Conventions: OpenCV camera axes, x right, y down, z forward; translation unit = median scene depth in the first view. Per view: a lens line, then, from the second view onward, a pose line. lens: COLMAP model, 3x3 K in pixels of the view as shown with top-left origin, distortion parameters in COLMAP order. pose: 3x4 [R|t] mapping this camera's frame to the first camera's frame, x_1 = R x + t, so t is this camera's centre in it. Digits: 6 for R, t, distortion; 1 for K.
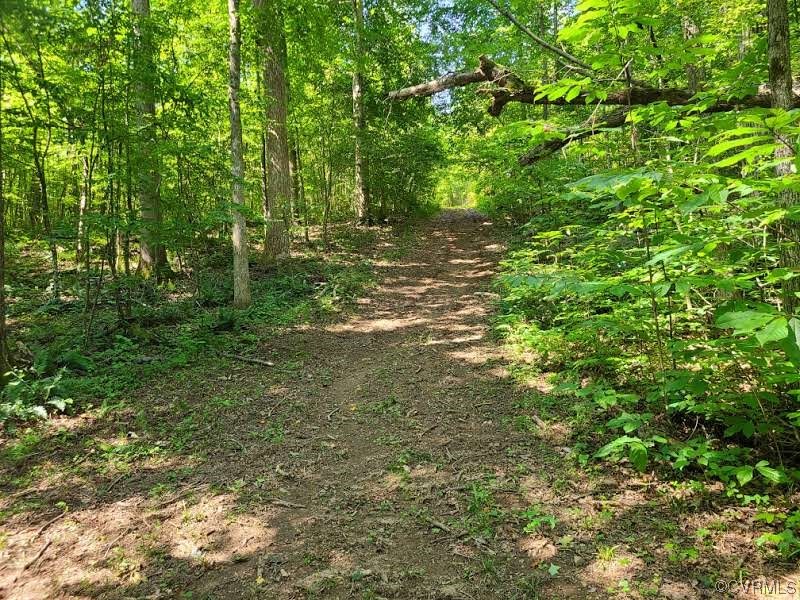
lens RADIAL K [[594.7, 0, 398.2], [0, 594.7, 299.1], [0, 0, 1]] dist [0.011100, -0.002014]
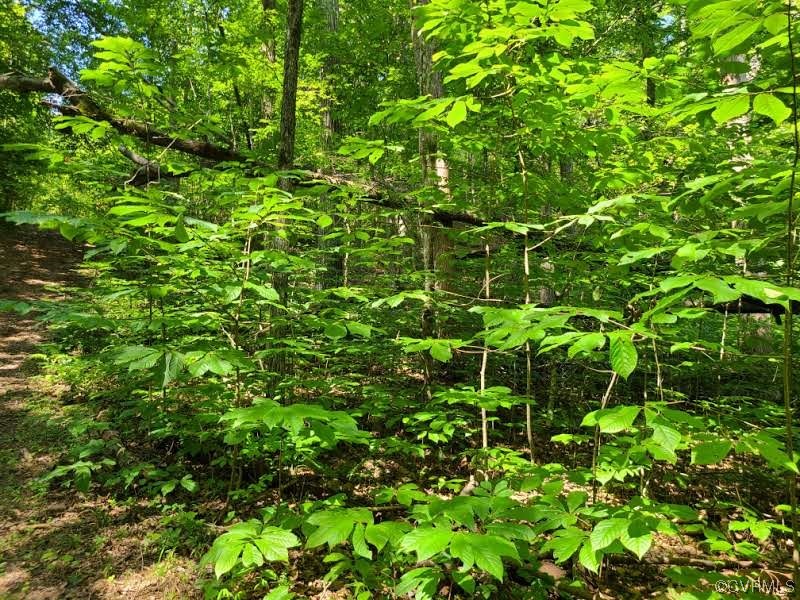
lens RADIAL K [[594.7, 0, 400.4], [0, 594.7, 302.0], [0, 0, 1]] dist [0.011100, -0.002014]
pose [[0.809203, 0.107199, 0.577666, 0.093602], [-0.072813, 0.993932, -0.082448, -0.001781], [-0.582999, 0.024655, 0.812098, -0.090935]]
